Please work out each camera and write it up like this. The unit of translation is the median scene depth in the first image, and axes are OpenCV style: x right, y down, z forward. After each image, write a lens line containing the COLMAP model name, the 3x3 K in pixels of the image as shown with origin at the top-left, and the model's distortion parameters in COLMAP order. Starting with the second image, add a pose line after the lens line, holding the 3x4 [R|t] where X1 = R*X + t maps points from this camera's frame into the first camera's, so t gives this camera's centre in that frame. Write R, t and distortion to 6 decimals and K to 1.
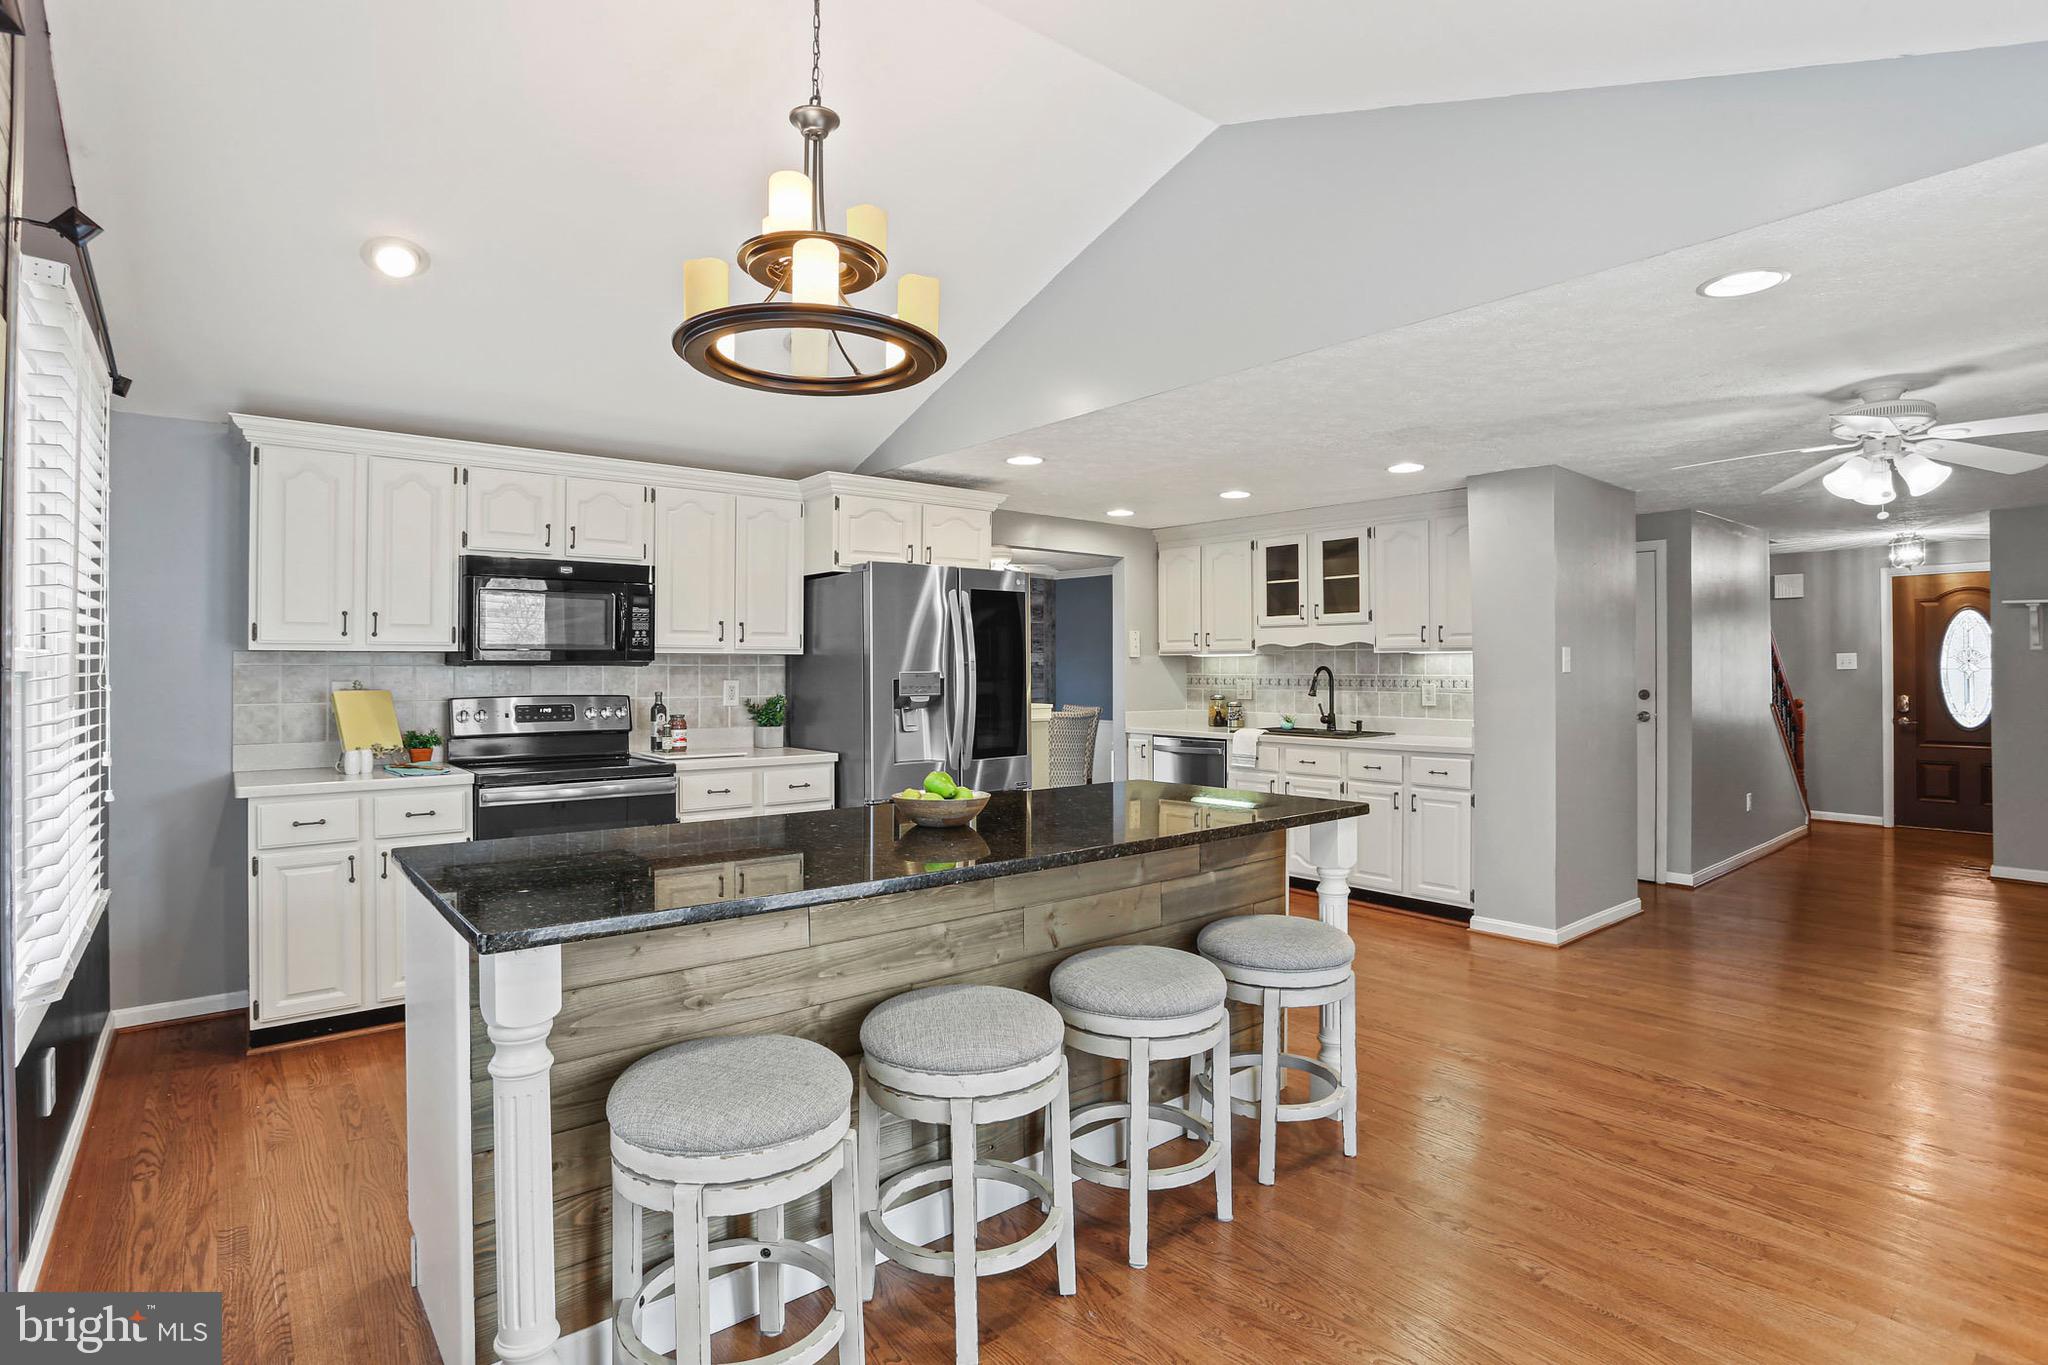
lens RADIAL K [[1058.9, 0, 1034.2], [0, 1058.9, 680.3], [0, 0, 1]] dist [-0.003217, -0.000061]
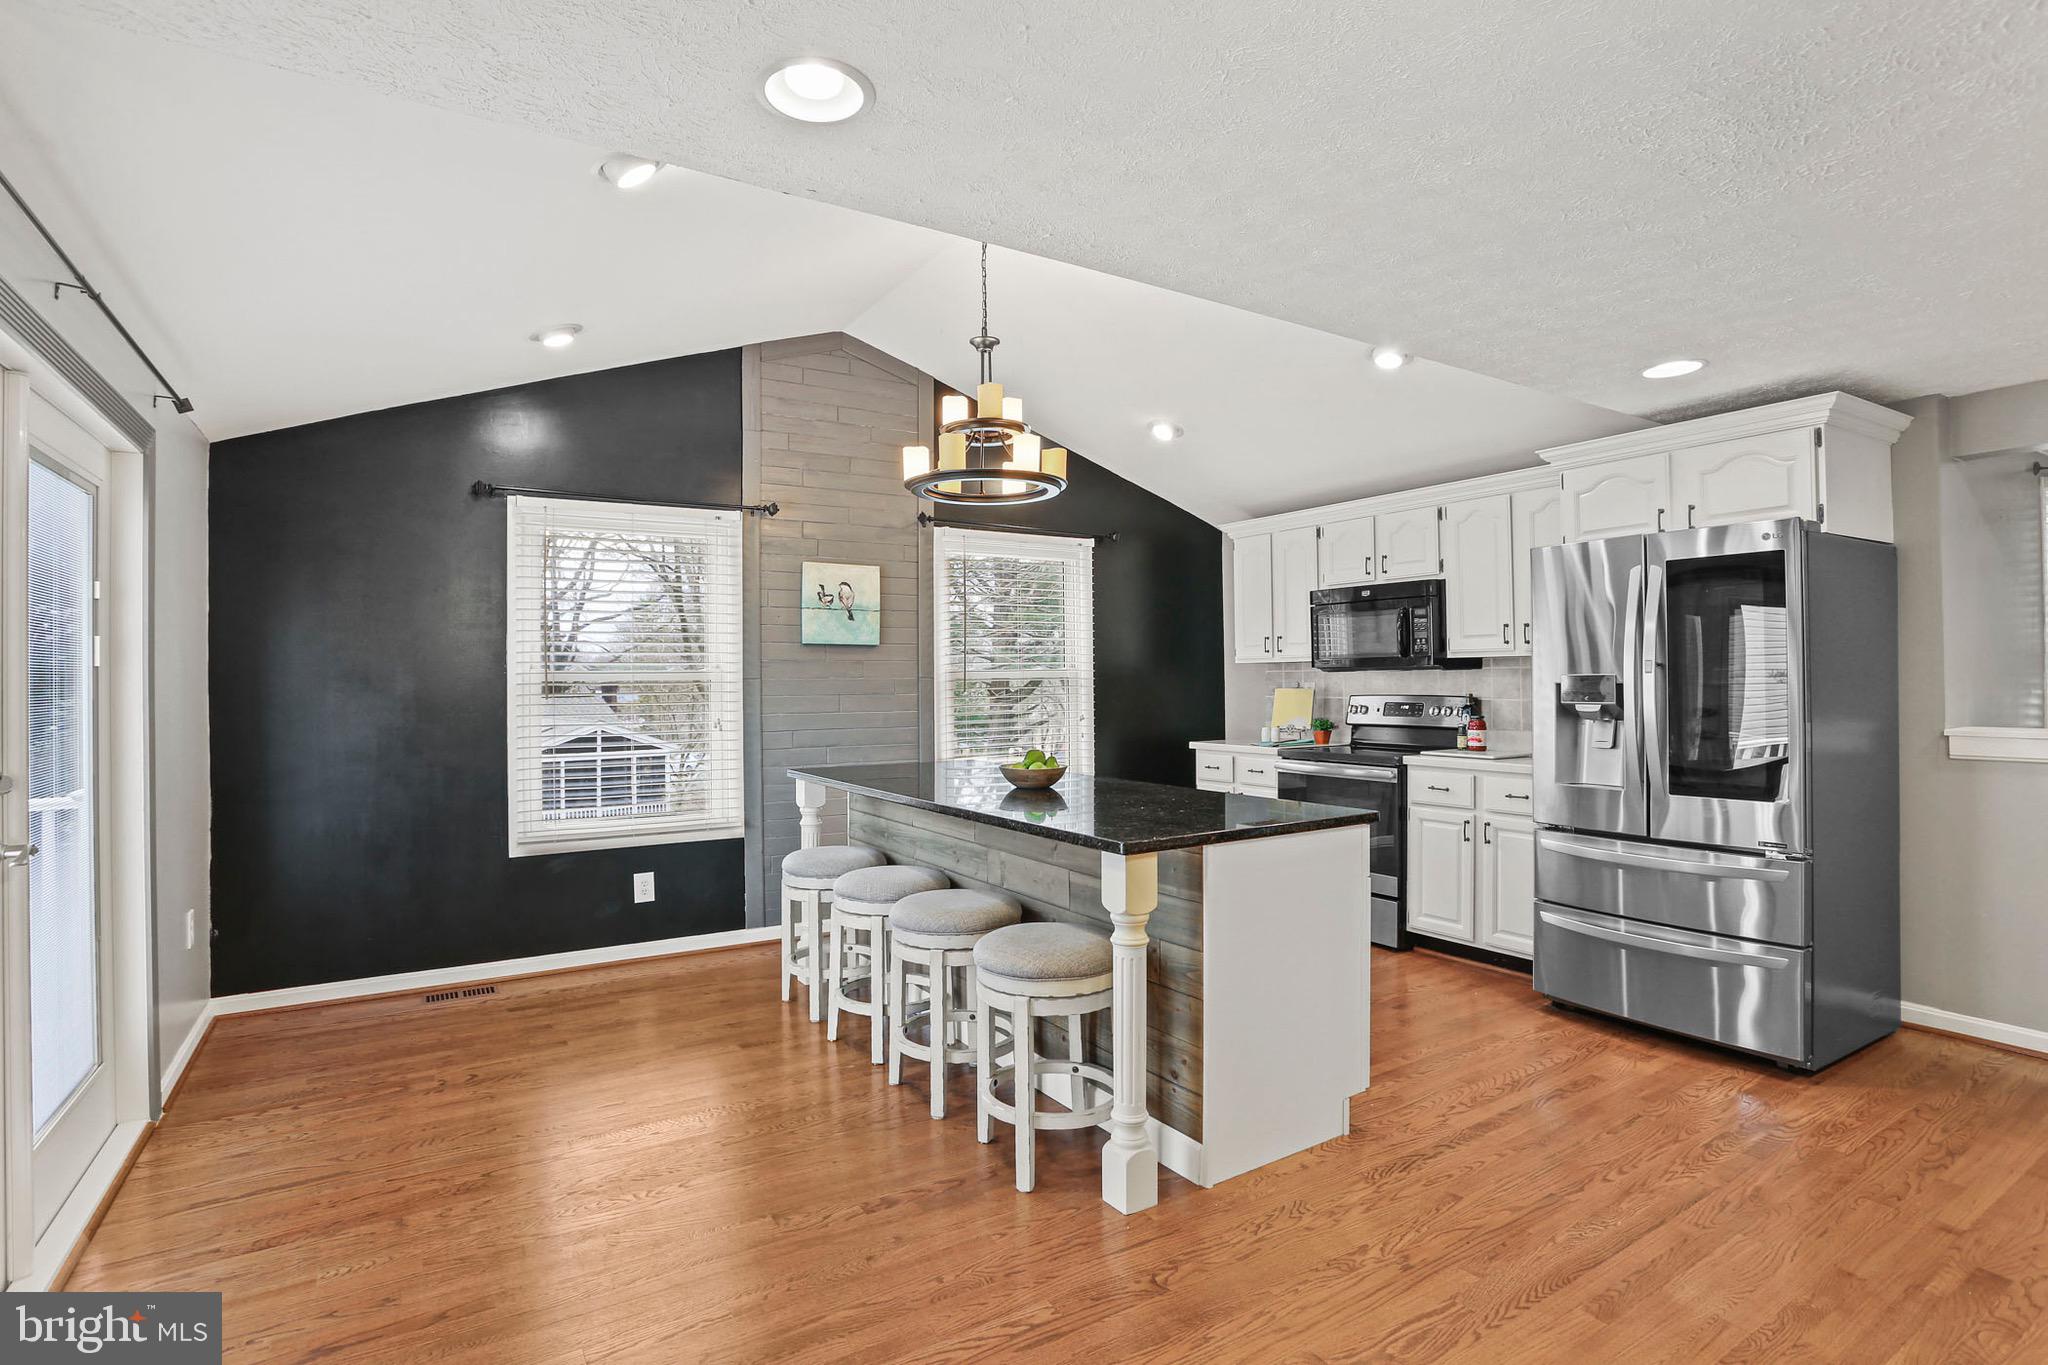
lens RADIAL K [[1058.9, 0, 1028.7], [0, 1058.9, 679.4], [0, 0, 1]] dist [-0.003217, -0.000061]
pose [[-0.119813, 0.002598, -0.992793, 0.804381], [0.000126, 0.999997, 0.002602, -0.006794], [0.992797, 0.000187, -0.119813, 0.731663]]
